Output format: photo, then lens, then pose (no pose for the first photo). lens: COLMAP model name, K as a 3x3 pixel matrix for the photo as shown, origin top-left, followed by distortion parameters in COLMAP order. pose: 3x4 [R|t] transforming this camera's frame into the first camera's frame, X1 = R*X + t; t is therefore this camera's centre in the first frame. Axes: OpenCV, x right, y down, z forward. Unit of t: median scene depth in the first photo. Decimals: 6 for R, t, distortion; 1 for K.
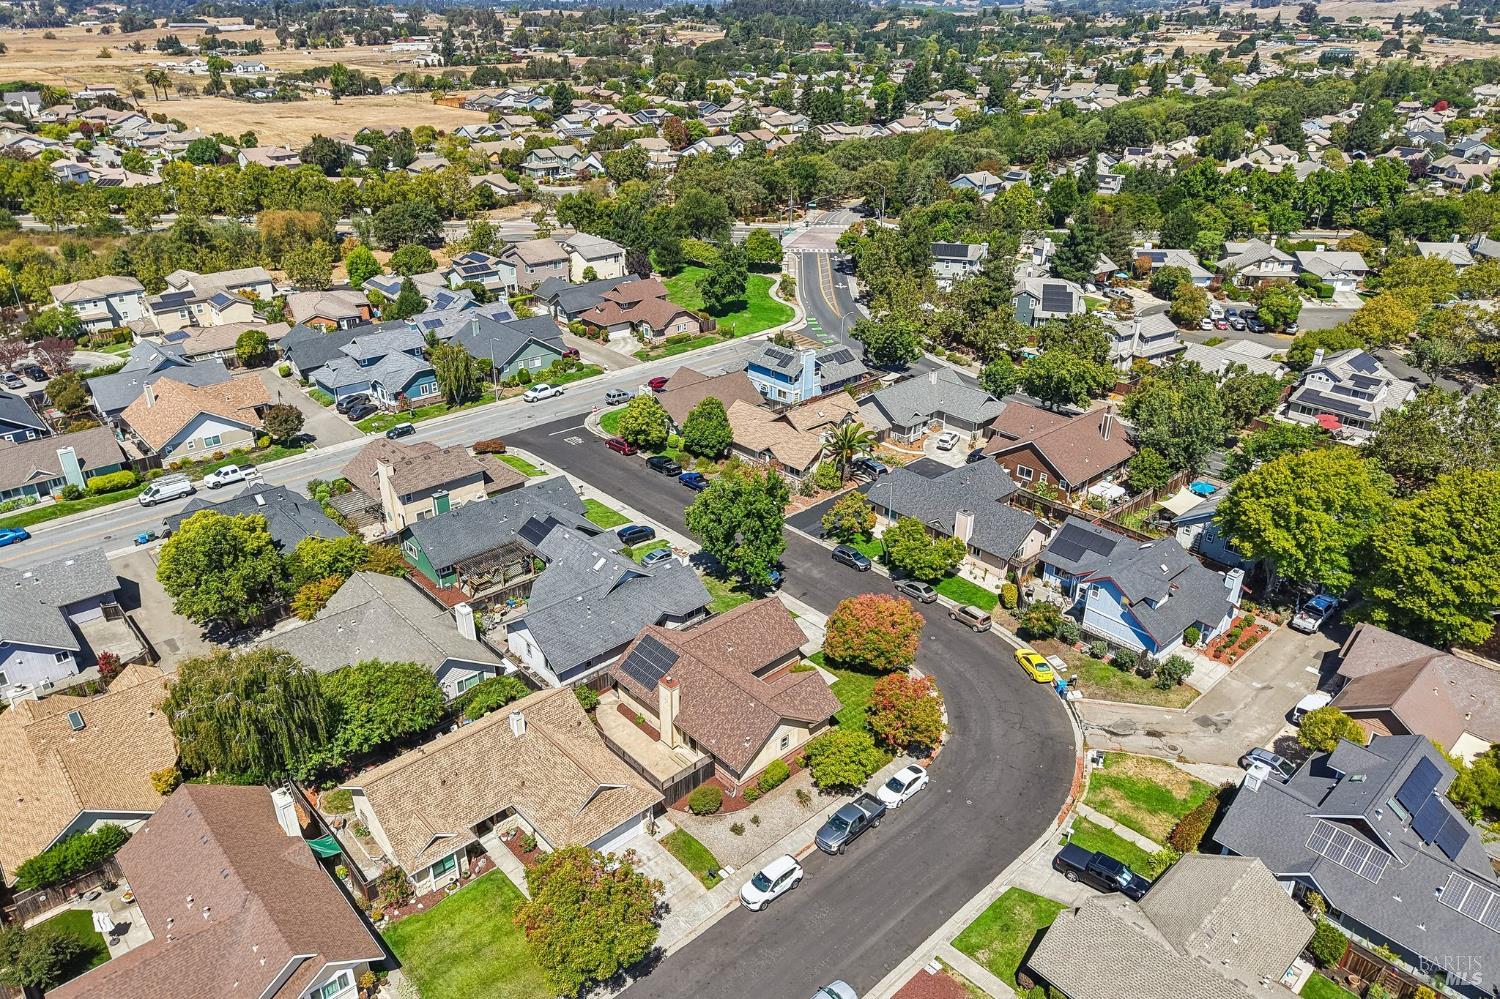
lens RADIAL K [[993.4, 0, 741.3], [0, 993.4, 500.1], [0, 0, 1]] dist [0.041490, -0.037342]
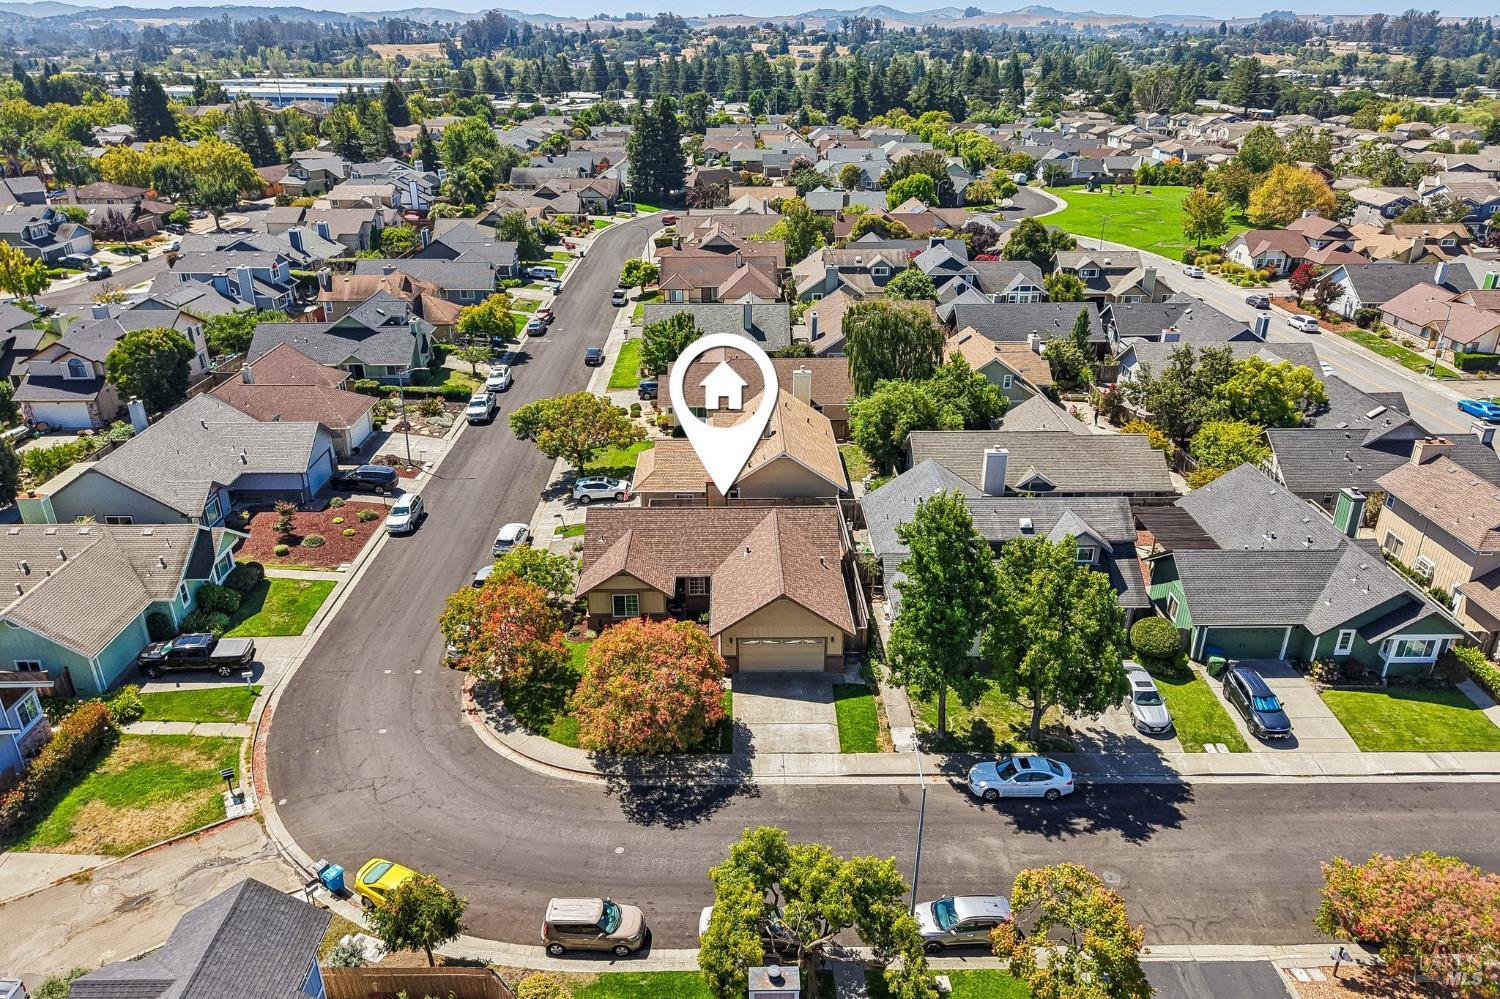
lens RADIAL K [[1027.0, 0, 753.6], [0, 1027.0, 500.4], [0, 0, 1]] dist [0.005069, -0.007308]
pose [[-0.657603, 0.301389, -0.690451, 0.437164], [-0.337730, 0.701300, 0.627787, -0.313550], [0.673421, 0.646021, -0.359389, 1.097050]]
